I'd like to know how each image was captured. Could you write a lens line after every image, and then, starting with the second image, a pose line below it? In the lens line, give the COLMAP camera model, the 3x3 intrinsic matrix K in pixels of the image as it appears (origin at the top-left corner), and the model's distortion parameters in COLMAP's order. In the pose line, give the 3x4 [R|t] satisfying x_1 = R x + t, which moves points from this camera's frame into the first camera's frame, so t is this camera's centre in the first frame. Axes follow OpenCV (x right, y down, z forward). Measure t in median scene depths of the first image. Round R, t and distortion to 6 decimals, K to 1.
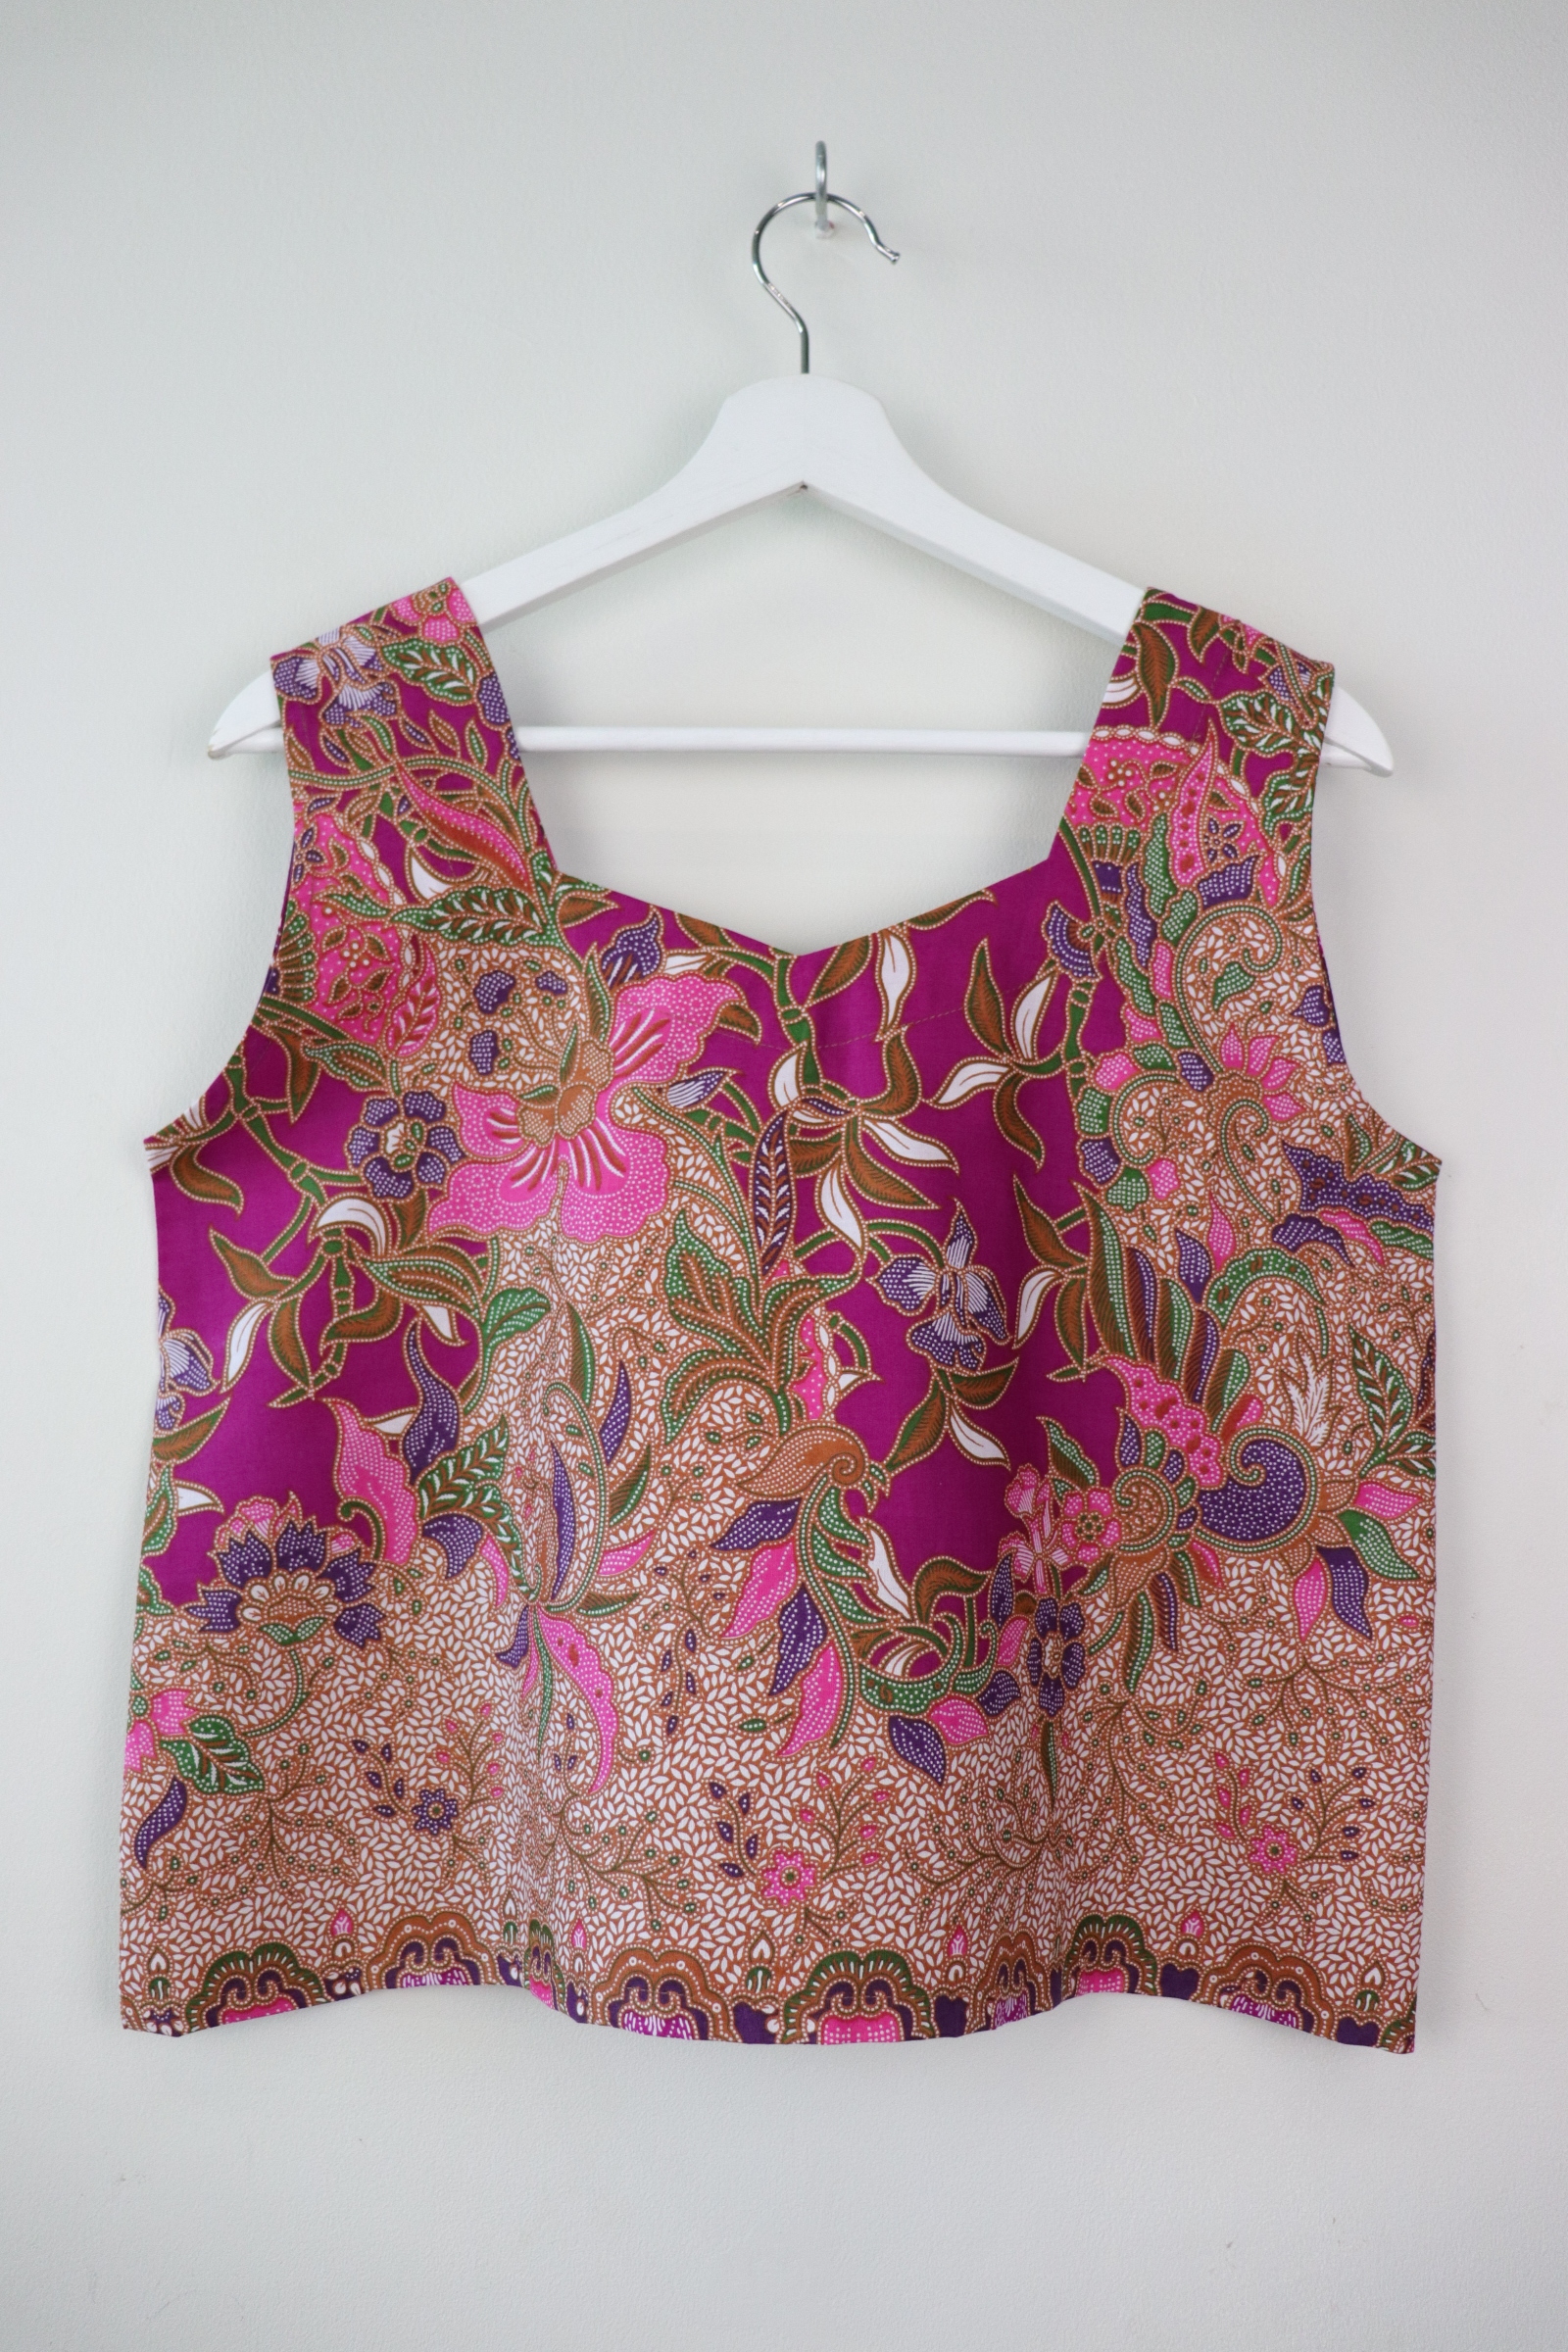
lens RADIAL K [[1876.0, 0, 784.0], [0, 1876.0, 1176.0], [0, 0, 1]] dist [-0.193084, 0.153729]
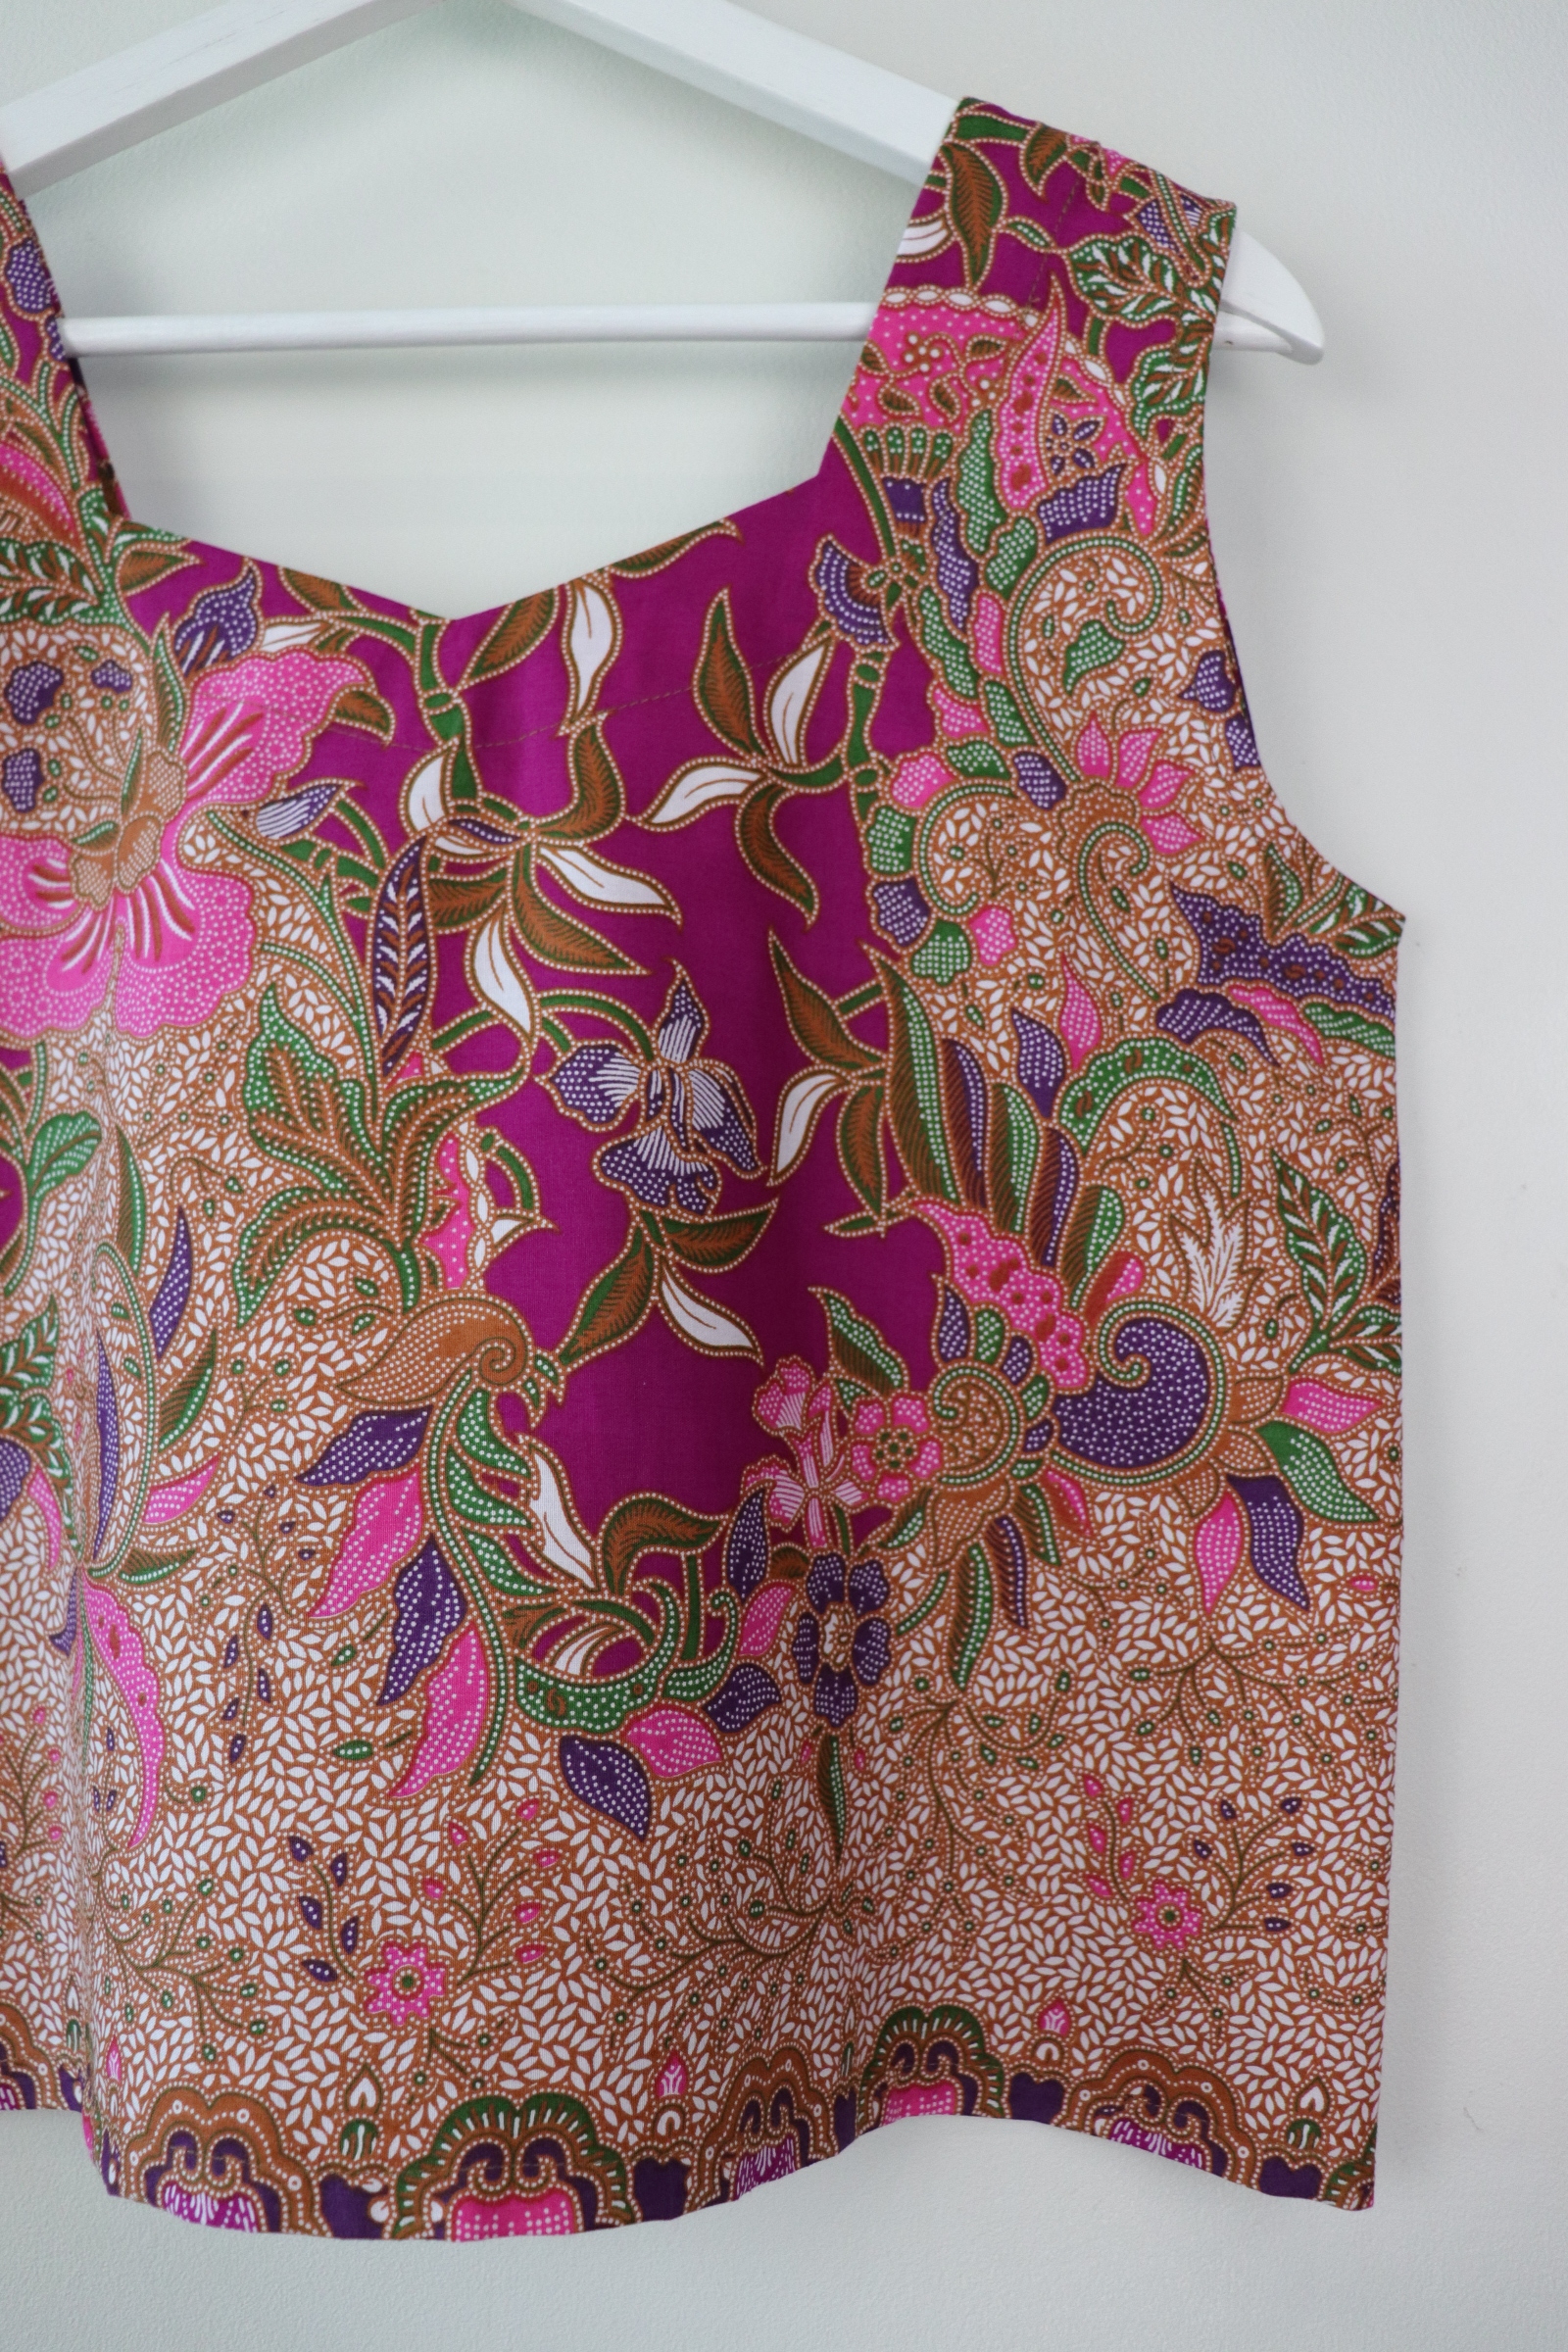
lens RADIAL K [[1876.0, 0, 784.0], [0, 1876.0, 1176.0], [0, 0, 1]] dist [-0.193084, 0.153729]
pose [[0.999866, -0.013788, 0.008875, 0.121403], [0.013509, 0.999435, 0.030780, 0.067775], [-0.009294, -0.030656, 0.999487, 0.320355]]
